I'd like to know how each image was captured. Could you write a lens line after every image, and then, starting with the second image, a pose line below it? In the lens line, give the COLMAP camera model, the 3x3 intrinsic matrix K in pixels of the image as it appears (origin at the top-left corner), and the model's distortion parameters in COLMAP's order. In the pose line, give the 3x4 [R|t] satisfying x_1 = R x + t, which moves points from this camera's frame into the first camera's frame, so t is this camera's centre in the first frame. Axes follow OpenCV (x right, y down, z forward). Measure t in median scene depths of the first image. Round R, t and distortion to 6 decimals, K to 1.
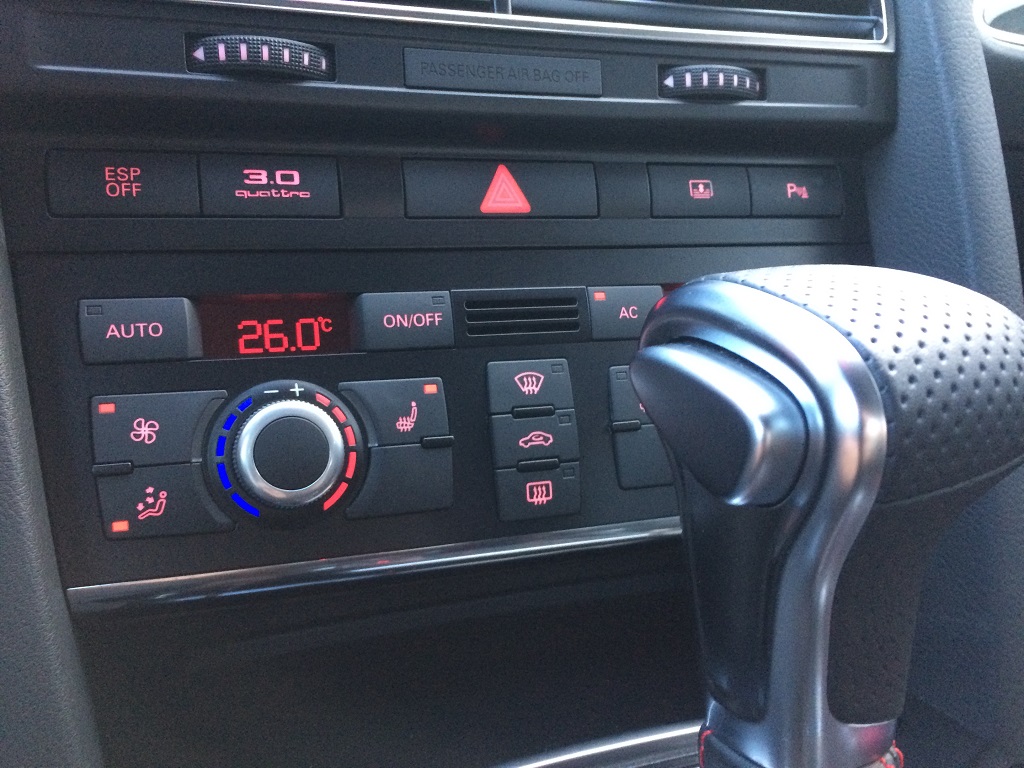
lens RADIAL K [[871.1, 0, 503.1], [0, 871.1, 377.8], [0, 0, 1]] dist [0.047731, -0.067555]
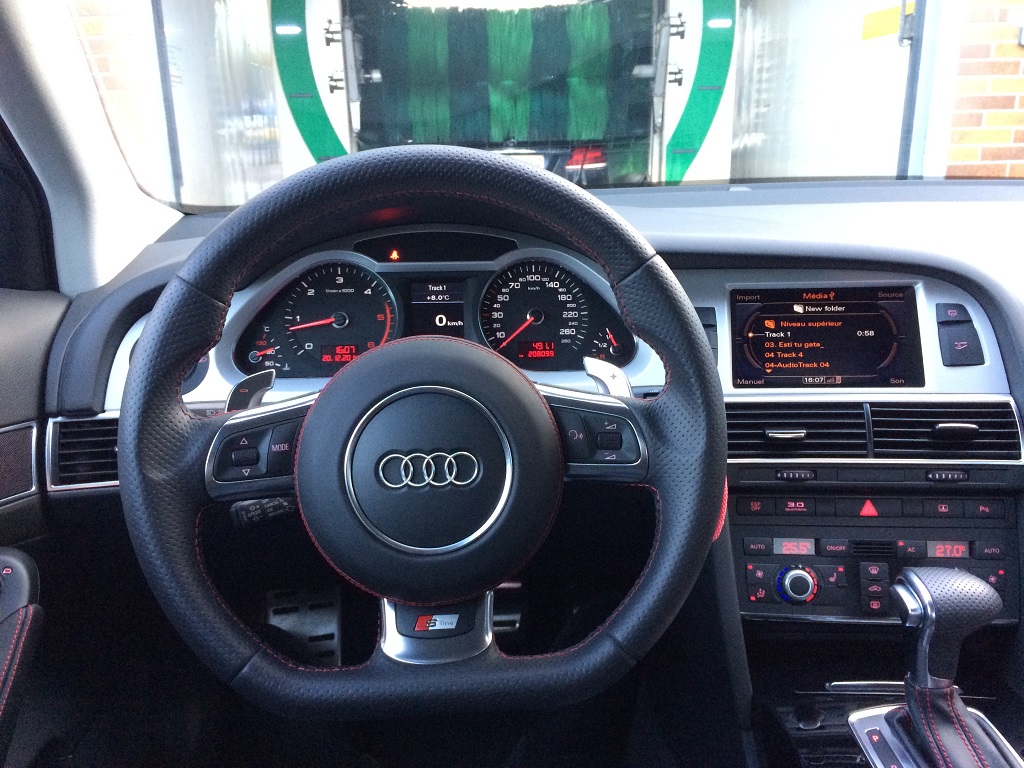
lens RADIAL K [[871.1, 0, 503.1], [0, 871.1, 374.8], [0, 0, 1]] dist [0.047731, -0.067555]
pose [[0.897880, 0.049726, -0.437423, 0.197276], [-0.049413, 0.998705, 0.012103, -0.738978], [0.437458, 0.010747, 0.899174, -2.715158]]
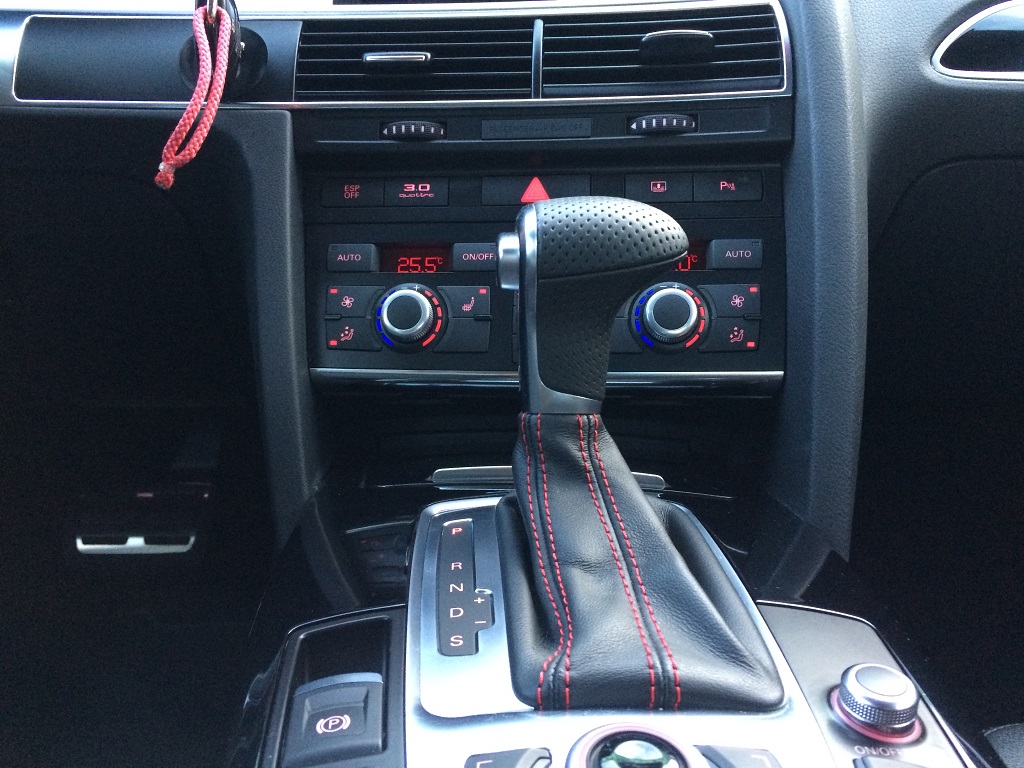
lens RADIAL K [[871.1, 0, 511.9], [0, 871.1, 384.9], [0, 0, 1]] dist [0.047731, -0.067555]
pose [[0.904613, 0.036054, -0.424707, 0.828033], [-0.075280, 0.994266, -0.075941, 0.372120], [0.419534, 0.100670, 0.902140, -0.714322]]
